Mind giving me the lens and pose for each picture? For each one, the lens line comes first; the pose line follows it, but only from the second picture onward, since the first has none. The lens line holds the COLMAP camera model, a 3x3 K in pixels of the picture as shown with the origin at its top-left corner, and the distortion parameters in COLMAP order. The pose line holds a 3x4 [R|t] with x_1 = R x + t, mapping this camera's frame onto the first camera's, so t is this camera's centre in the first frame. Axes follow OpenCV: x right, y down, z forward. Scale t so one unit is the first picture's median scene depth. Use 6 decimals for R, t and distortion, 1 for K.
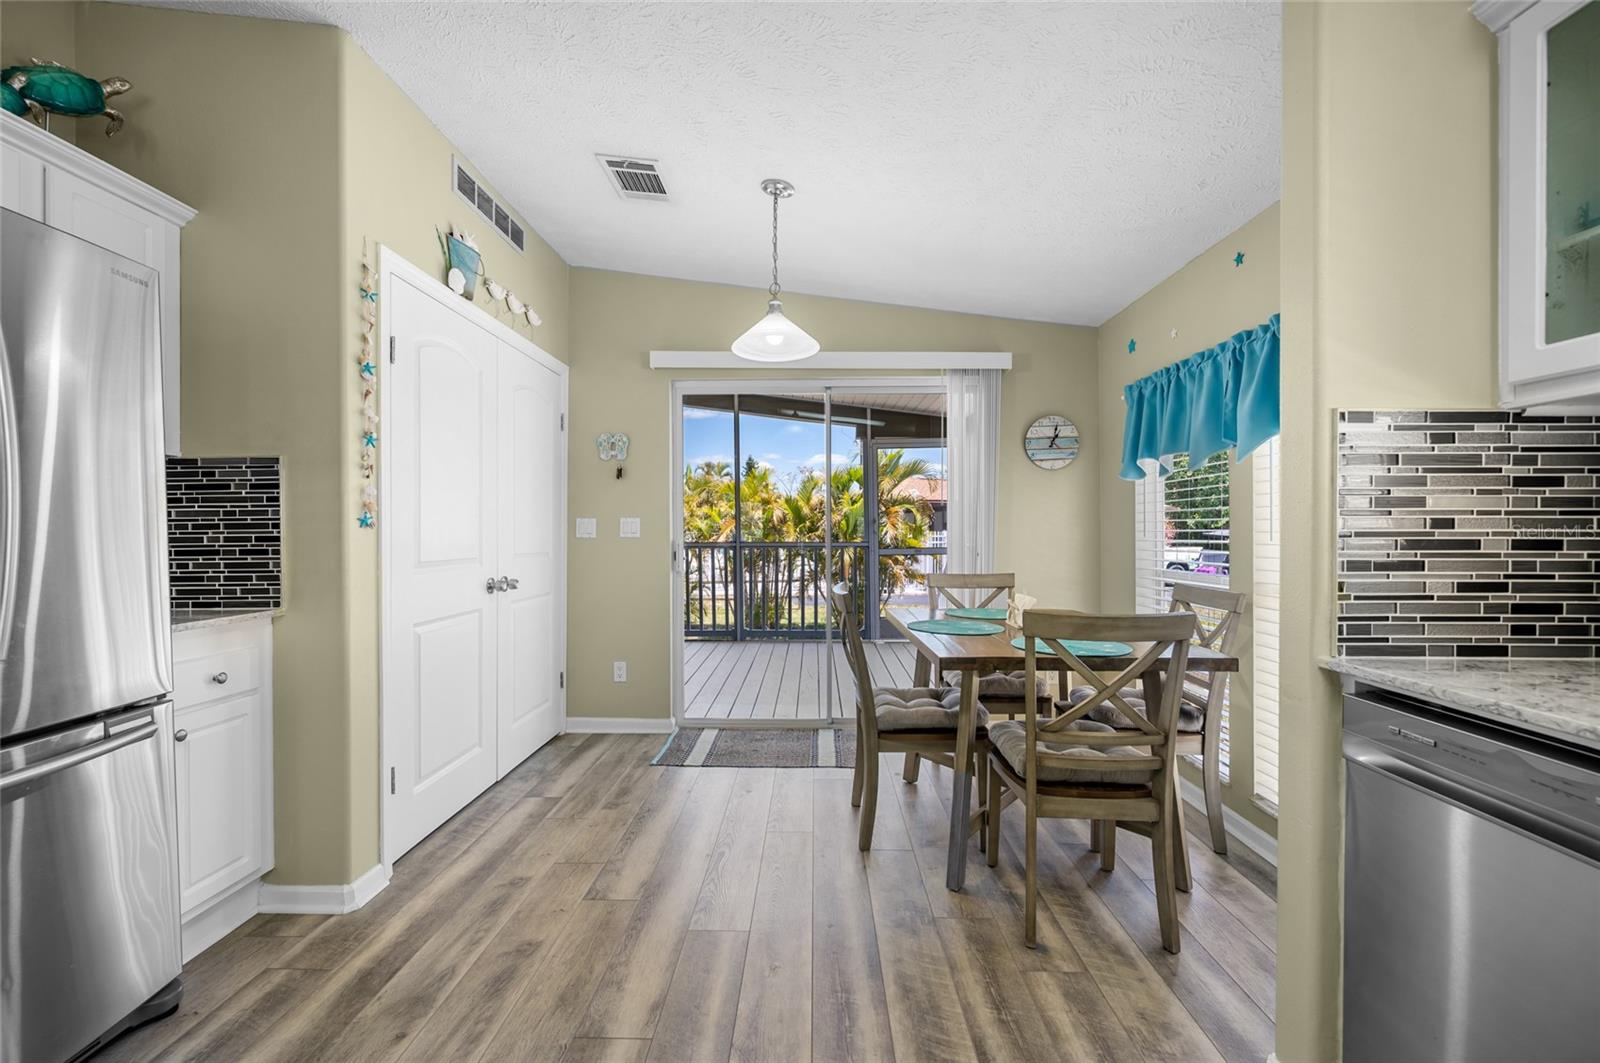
lens RADIAL K [[667.2, 0, 800.0], [0, 667.2, 531.5], [0, 0, 1]] dist [-0.001269, -0.000166]
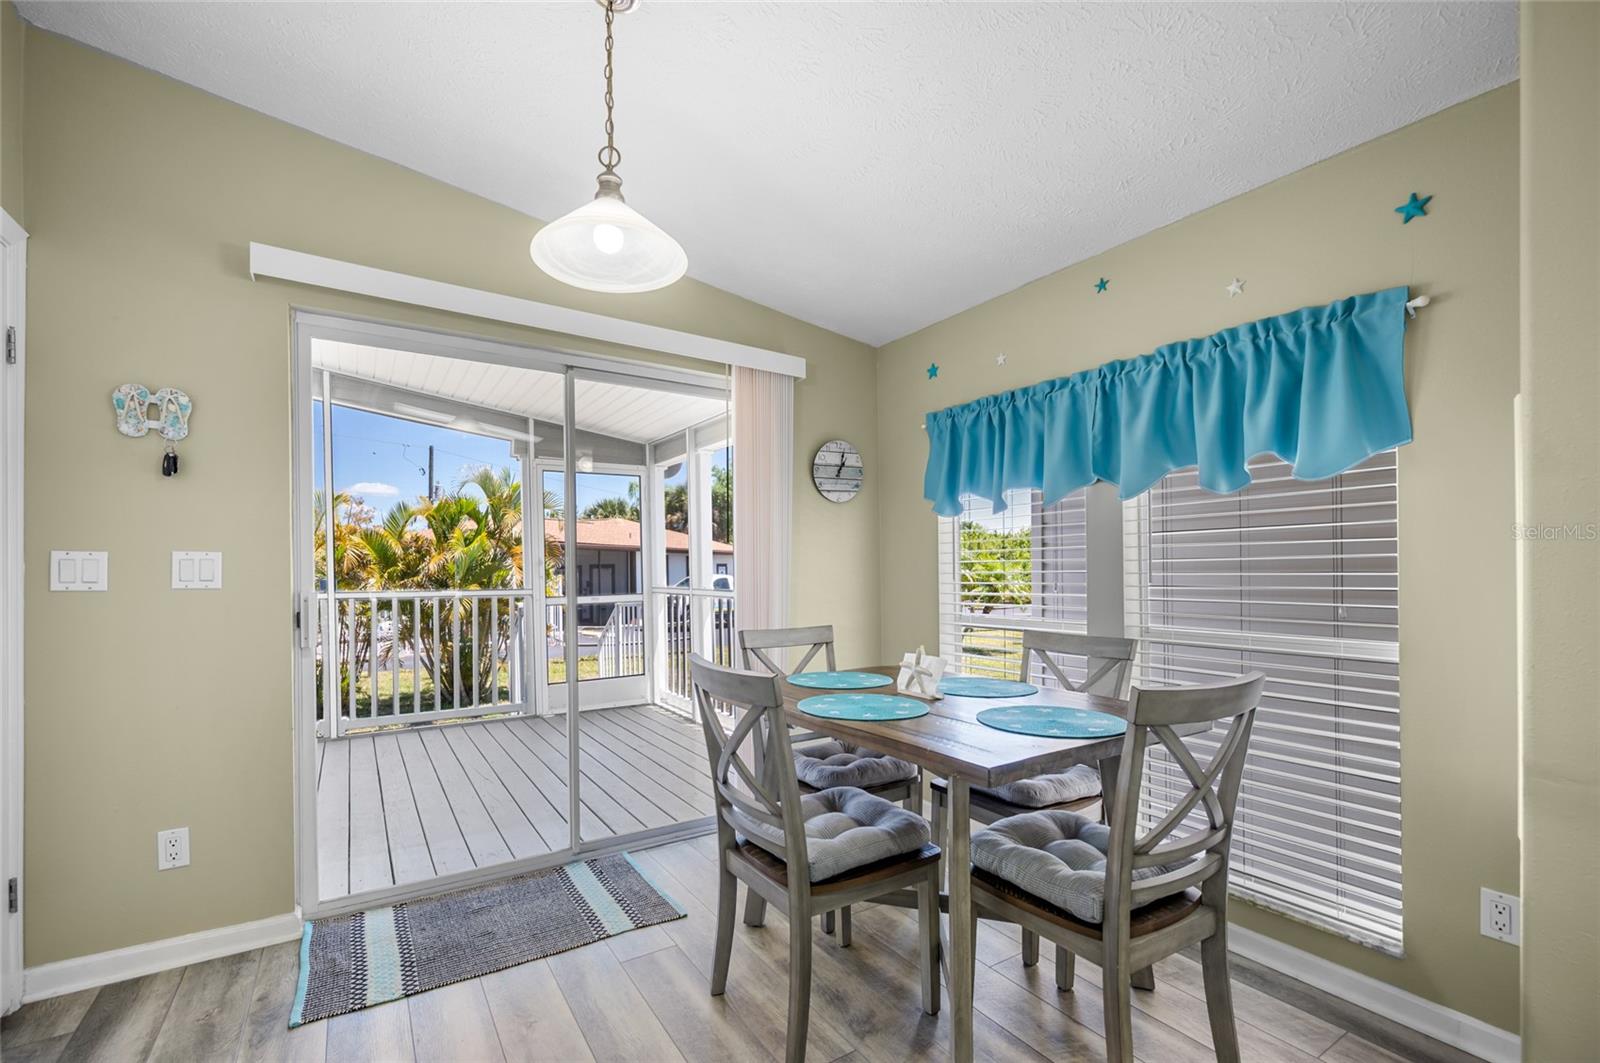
lens RADIAL K [[684.8, 0, 788.8], [0, 684.8, 575.4], [0, 0, 1]] dist [-0.001454, -0.000035]
pose [[0.830468, -0.004639, 0.557048, -0.306386], [0.005129, 0.999987, 0.000682, 0.000536], [-0.557043, 0.002291, 0.830480, 0.533049]]
